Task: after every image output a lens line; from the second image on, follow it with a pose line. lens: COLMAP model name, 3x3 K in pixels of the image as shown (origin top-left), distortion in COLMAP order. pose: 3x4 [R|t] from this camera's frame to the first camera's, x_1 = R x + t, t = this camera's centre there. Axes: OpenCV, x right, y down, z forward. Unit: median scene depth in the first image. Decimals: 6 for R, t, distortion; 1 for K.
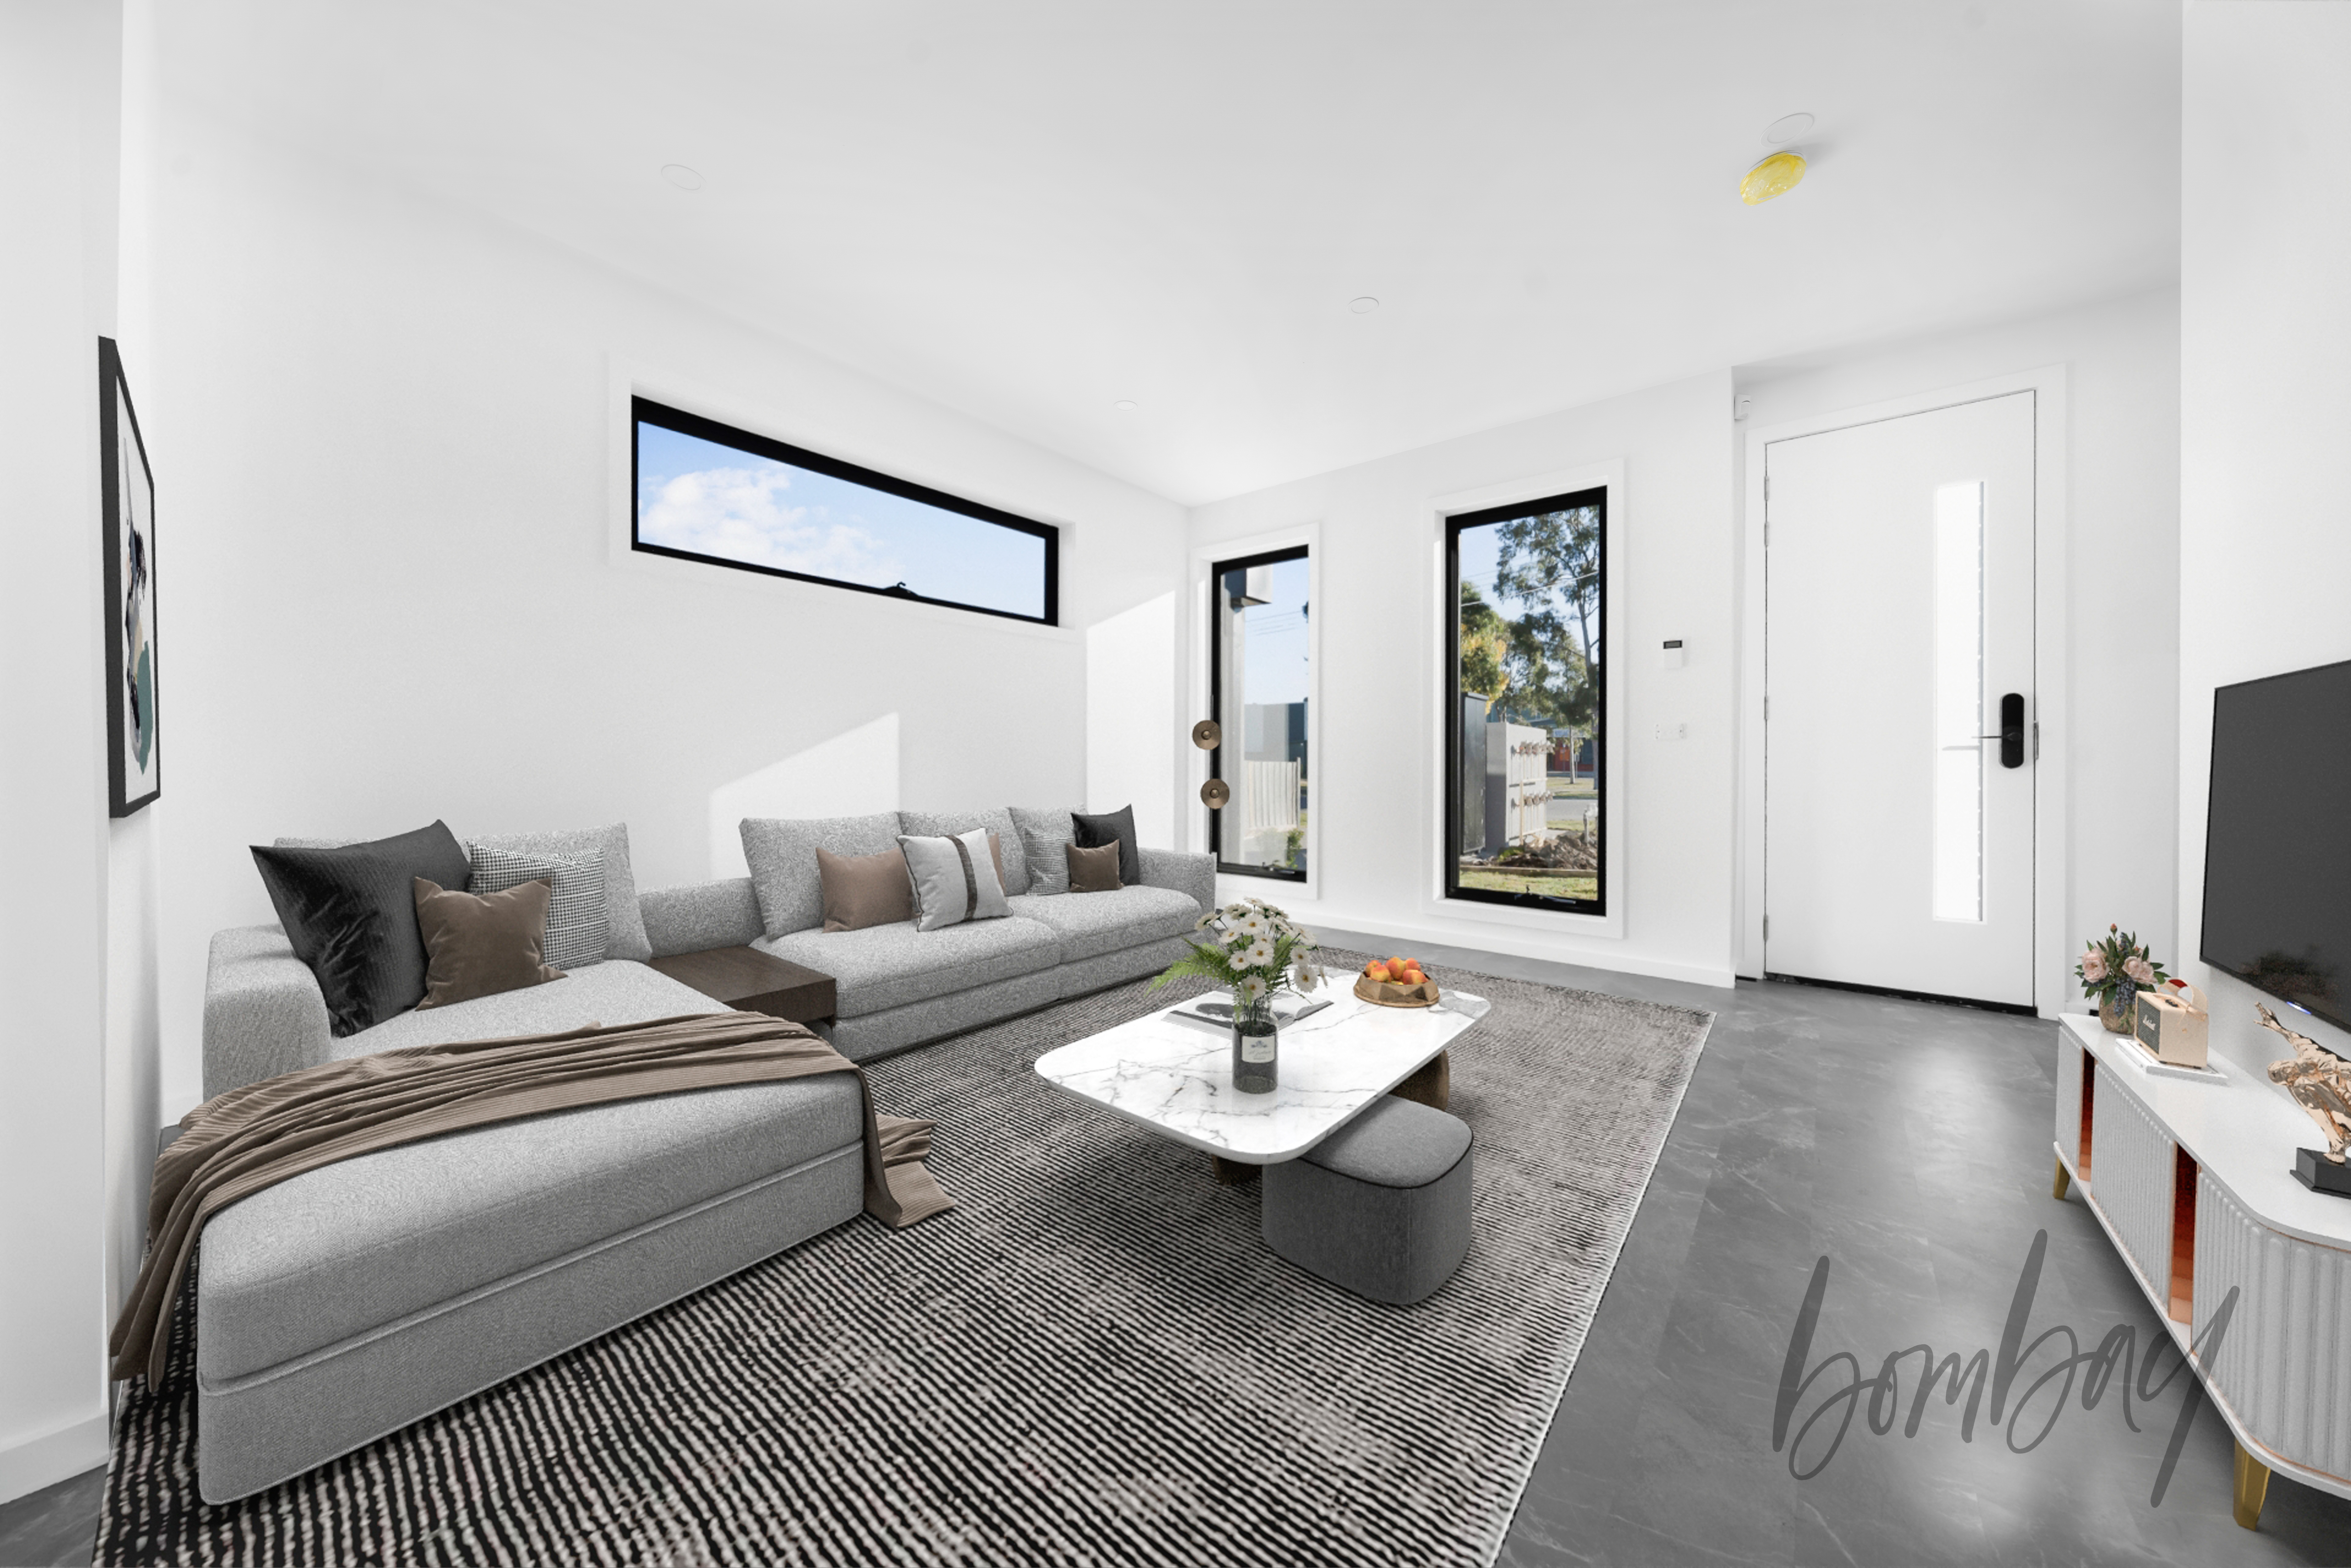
lens RADIAL K [[799.7, 0, 1184.5], [0, 799.7, 771.5], [0, 0, 1]] dist [-0.000928, -0.000041]
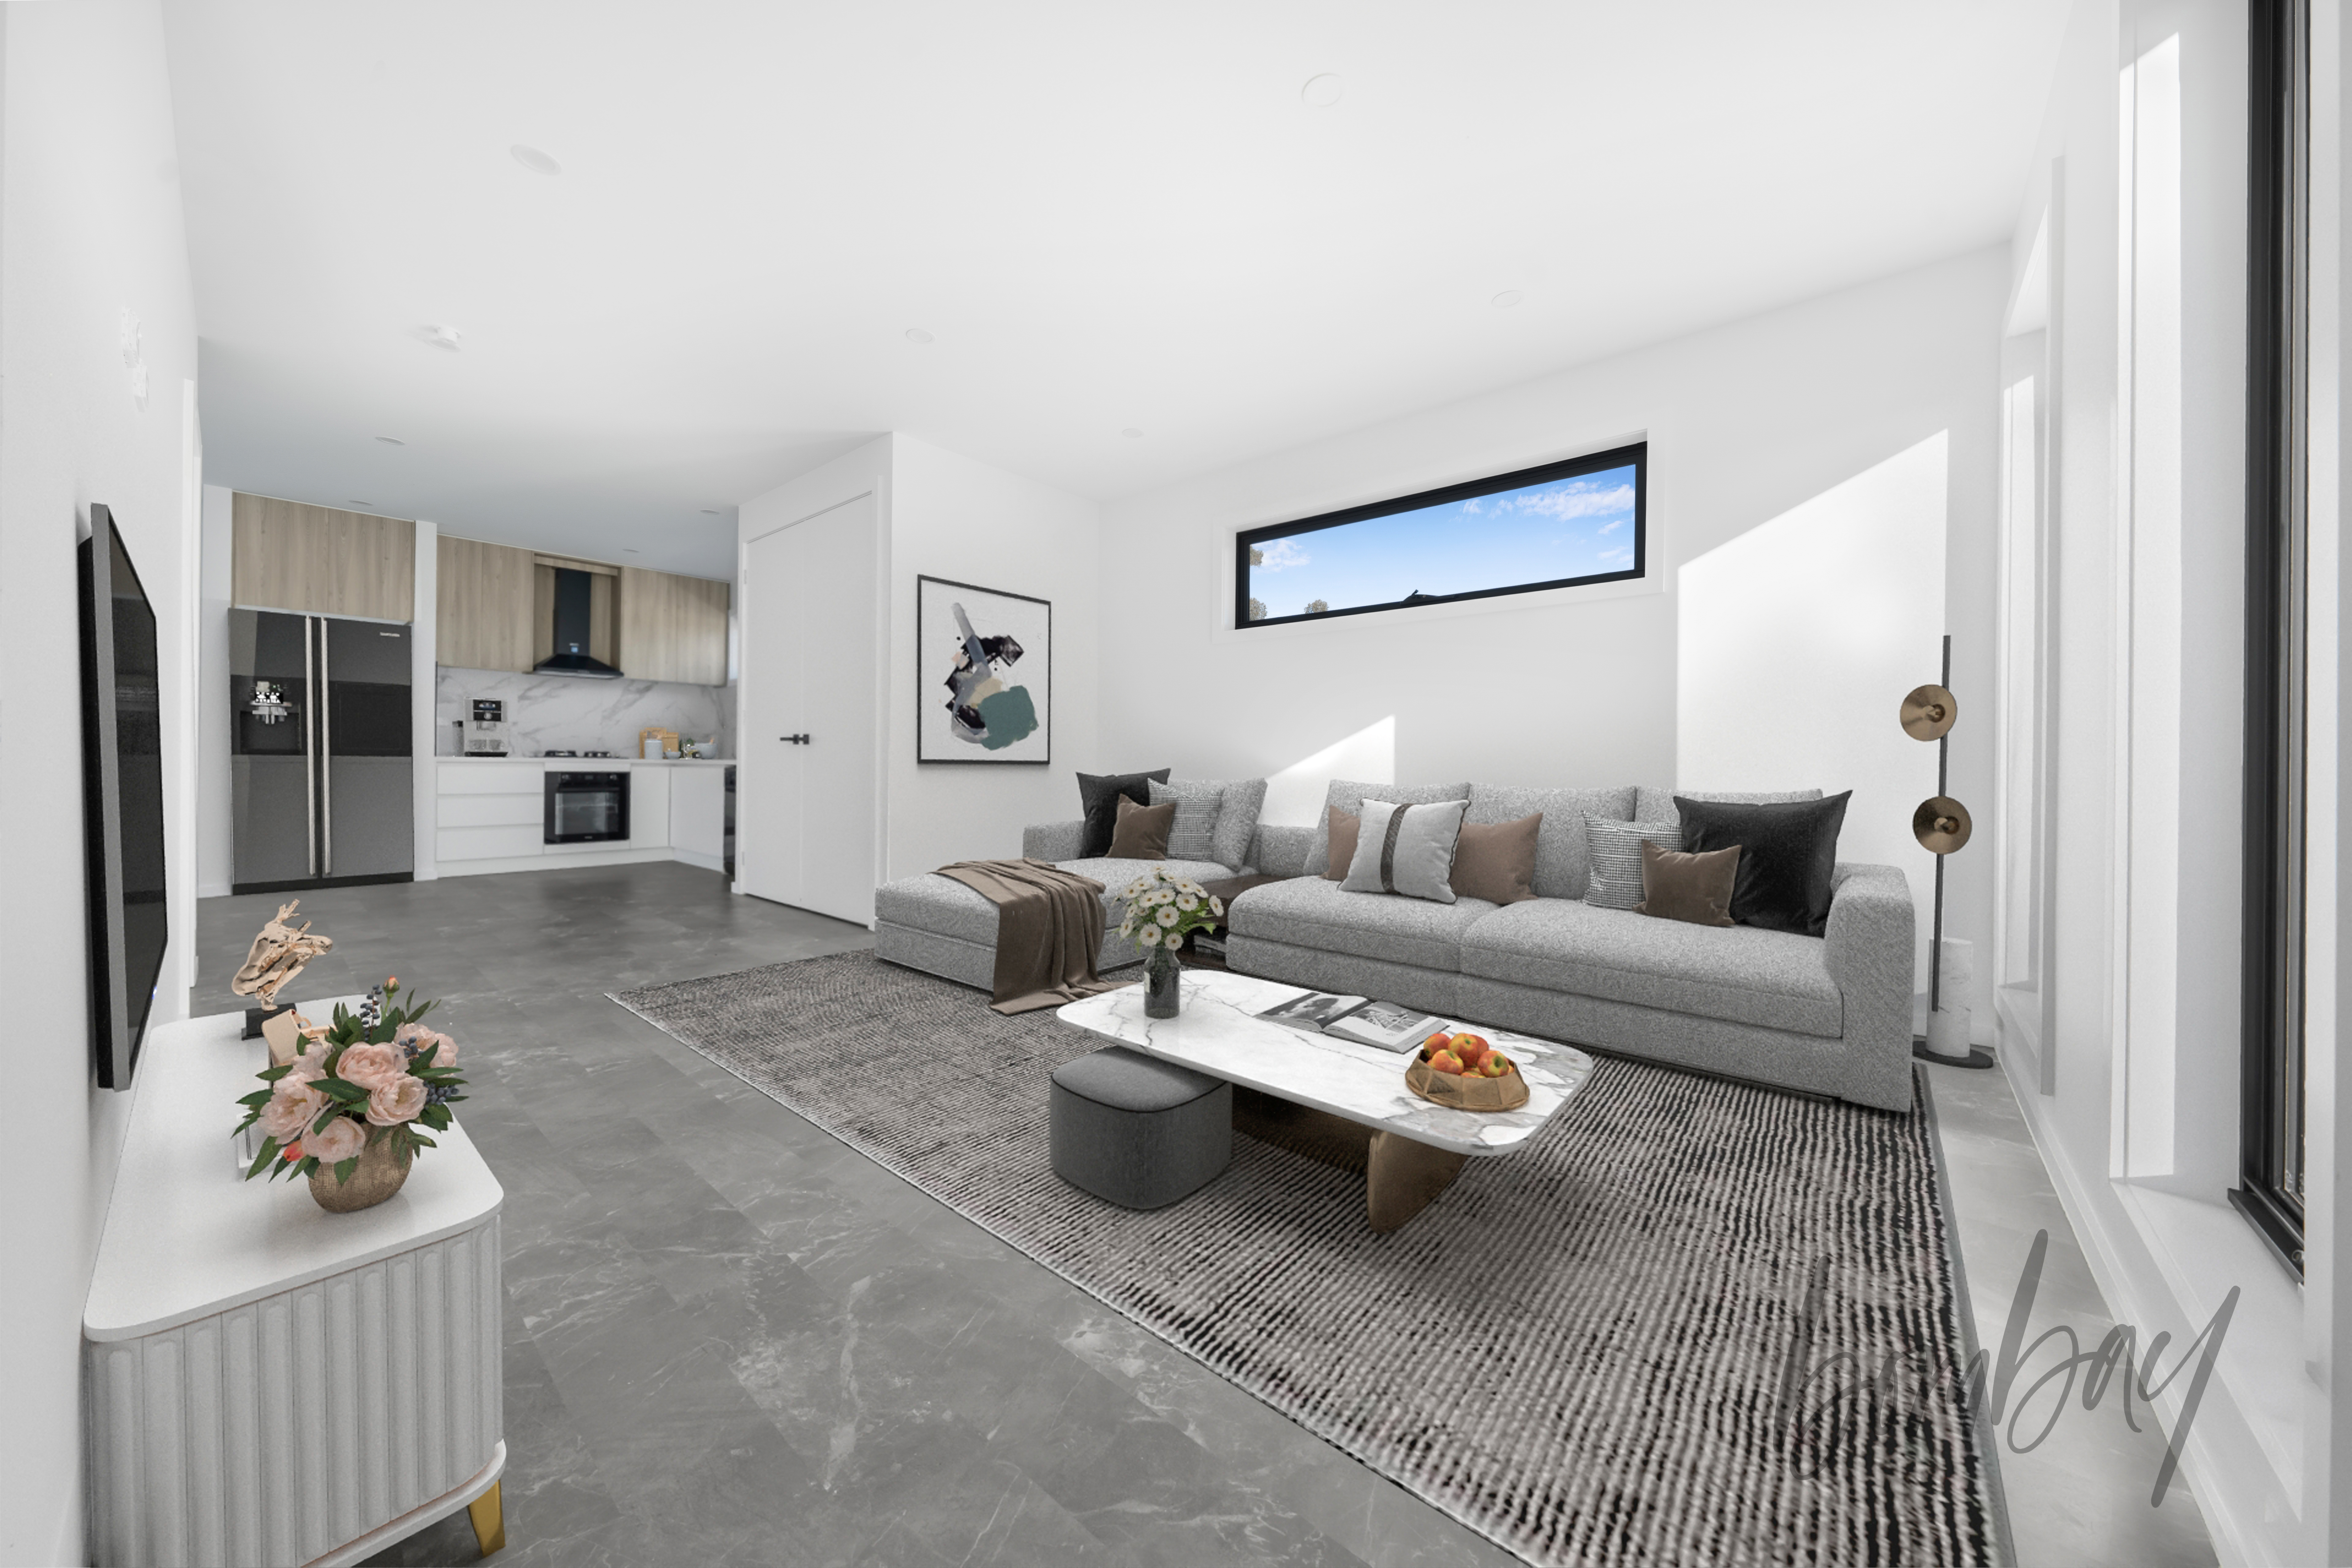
lens RADIAL K [[800.0, 0, 1185.0], [0, 800.0, 771.4], [0, 0, 1]] dist [-0.000928, -0.000041]
pose [[0.015763, 0.063220, -0.997875, 1.121753], [0.014268, 0.997883, 0.063446, -0.080703], [0.999774, -0.015238, 0.014828, 0.923256]]
